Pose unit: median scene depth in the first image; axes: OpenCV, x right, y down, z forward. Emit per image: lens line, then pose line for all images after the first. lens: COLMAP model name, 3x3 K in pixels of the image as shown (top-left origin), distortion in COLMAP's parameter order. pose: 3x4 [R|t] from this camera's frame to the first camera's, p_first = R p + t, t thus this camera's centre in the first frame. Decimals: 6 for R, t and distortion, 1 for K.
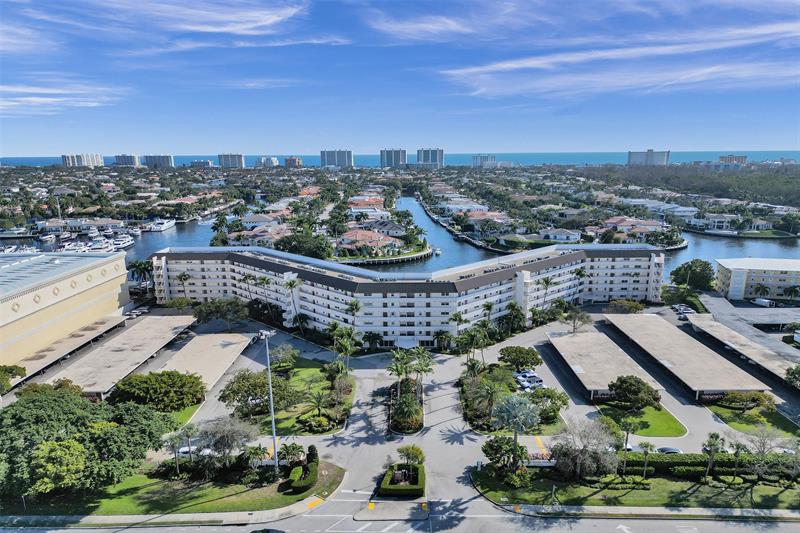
lens RADIAL K [[553.3, 0, 402.7], [0, 553.3, 268.0], [0, 0, 1]] dist [0.070363, -0.065659]
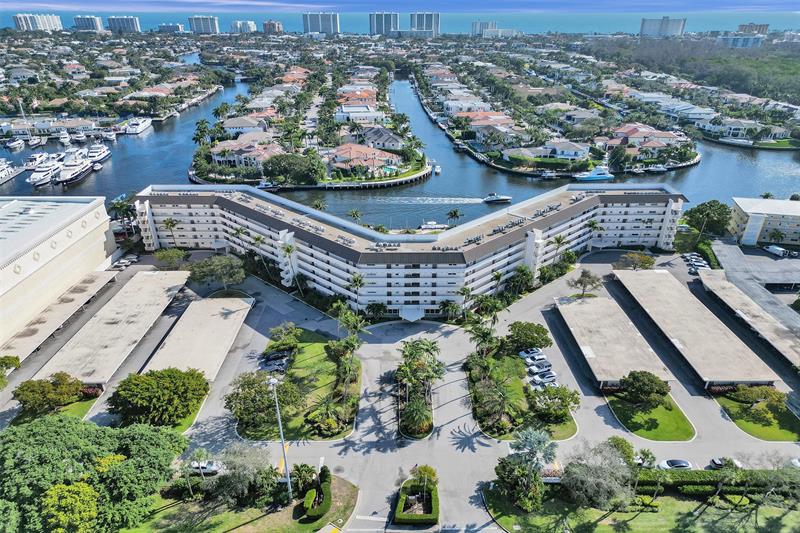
lens RADIAL K [[552.9, 0, 403.4], [0, 552.9, 292.4], [0, 0, 1]] dist [0.062103, -0.052273]
pose [[0.999827, -0.001277, 0.018553, -0.024861], [-0.003622, 0.965167, 0.261610, -0.151958], [-0.018241, -0.261632, 0.964995, 0.075318]]
